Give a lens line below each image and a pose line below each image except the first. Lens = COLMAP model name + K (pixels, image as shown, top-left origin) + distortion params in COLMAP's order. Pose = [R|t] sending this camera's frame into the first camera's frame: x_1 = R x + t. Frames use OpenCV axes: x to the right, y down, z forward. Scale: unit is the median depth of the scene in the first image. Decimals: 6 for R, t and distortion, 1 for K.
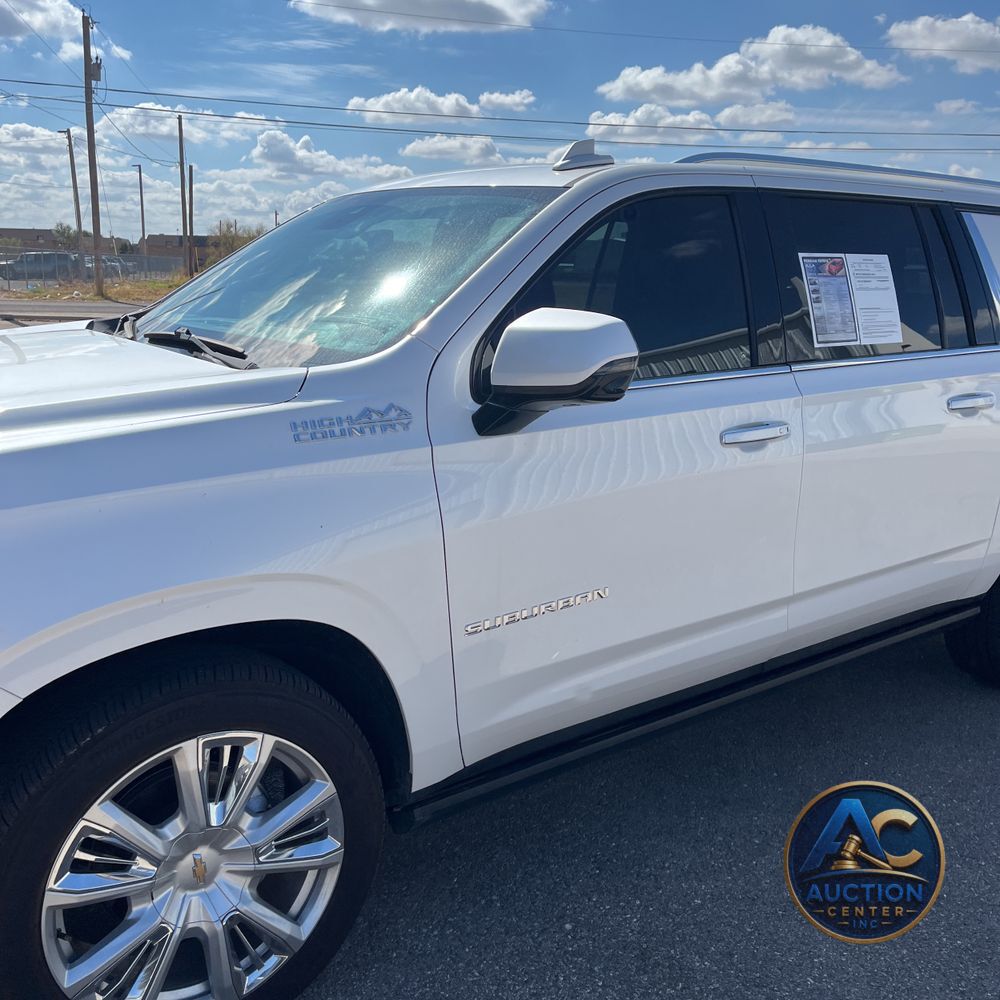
lens RADIAL K [[1007.0, 0, 500.0], [0, 1007.0, 500.0], [0, 0, 1]] dist [0.051862, -0.087045]
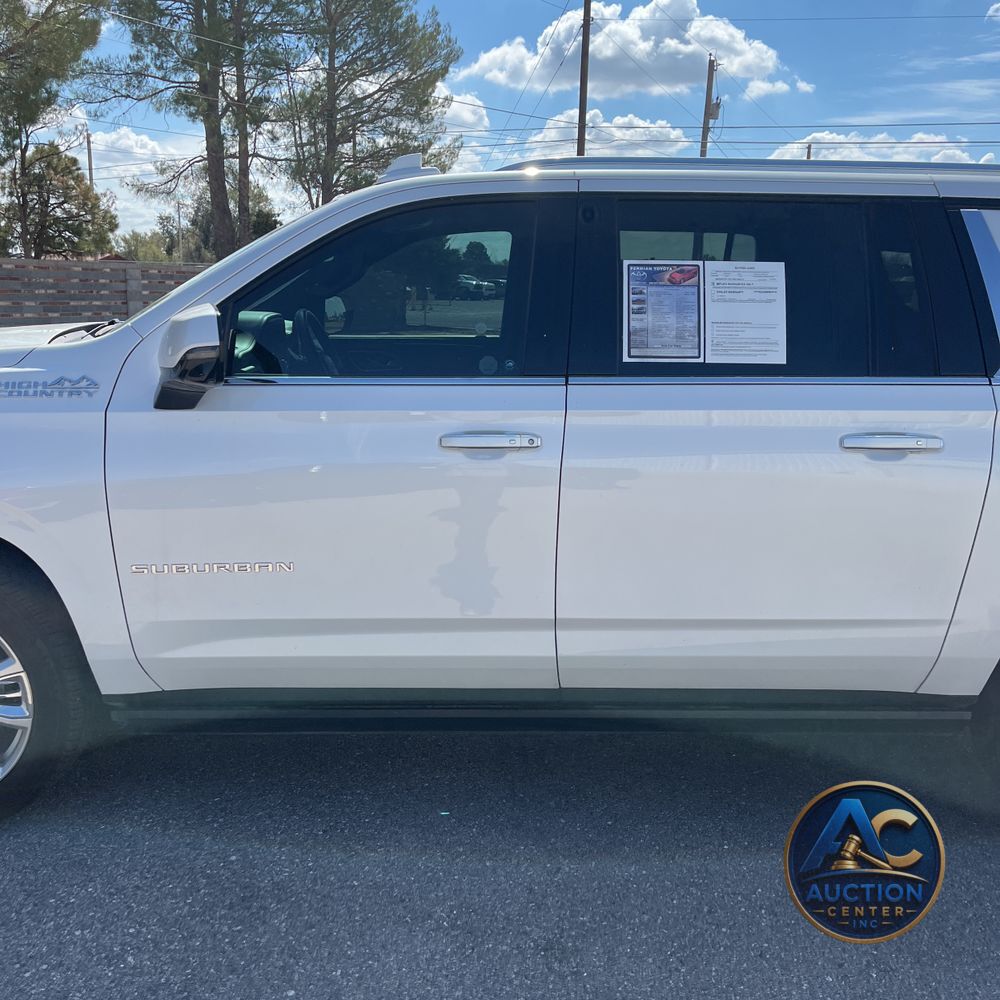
lens RADIAL K [[1010.1, 0, 500.0], [0, 1010.1, 500.0], [0, 0, 1]] dist [0.058192, -0.053542]
pose [[0.821315, 0.121882, -0.557303, 0.735370], [-0.137250, 0.990433, 0.014338, -0.021834], [0.553719, 0.064714, 0.830185, 0.170347]]
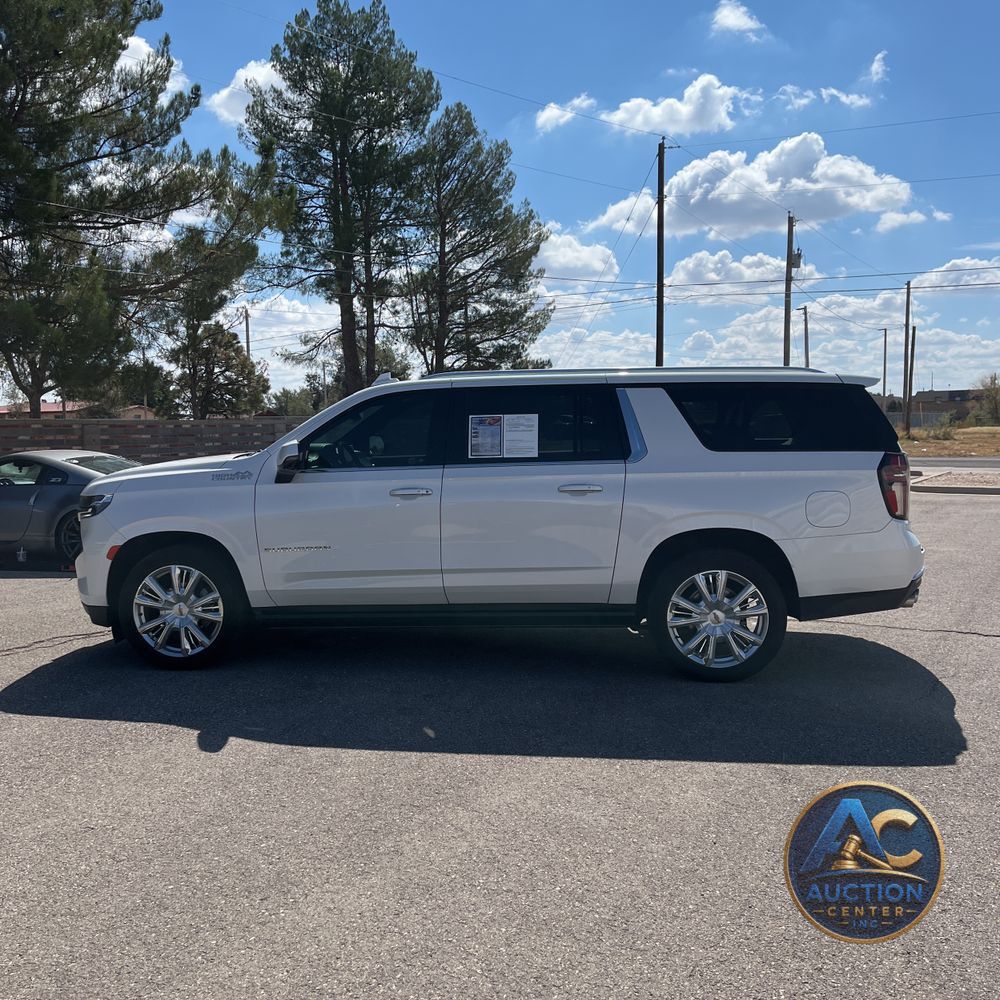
lens RADIAL K [[1012.2, 0, 498.2], [0, 1012.2, 519.1], [0, 0, 1]] dist [0.127393, -0.302316]
pose [[0.739206, 0.035660, -0.672534, 1.789109], [-0.124814, 0.988552, -0.084770, 0.153259], [0.661812, 0.146604, 0.735195, -0.528912]]
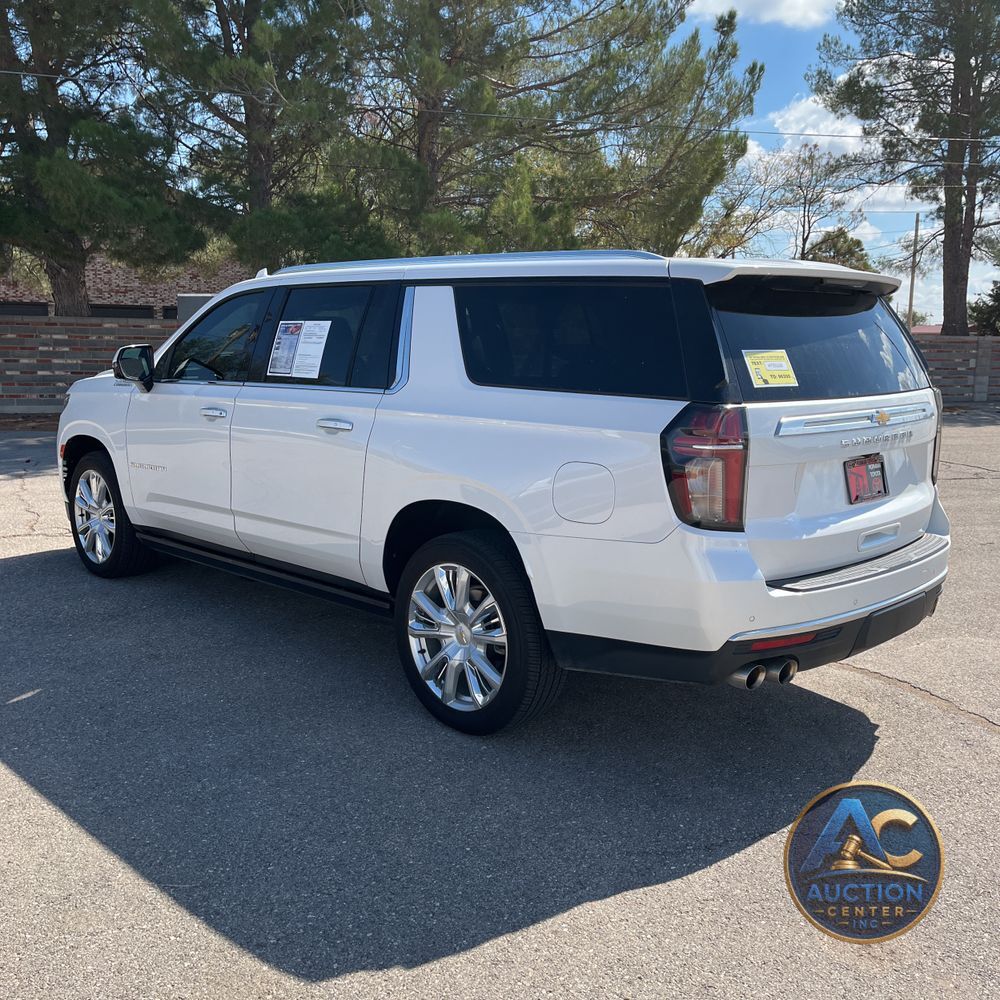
lens RADIAL K [[1026.4, 0, 500.0], [0, 1026.4, 500.0], [0, 0, 1]] dist [0.072718, -0.066919]
pose [[0.154635, 0.139388, -0.978089, 2.076236], [-0.236490, 0.966439, 0.100339, -0.210325], [0.959250, 0.215792, 0.182410, 1.083612]]
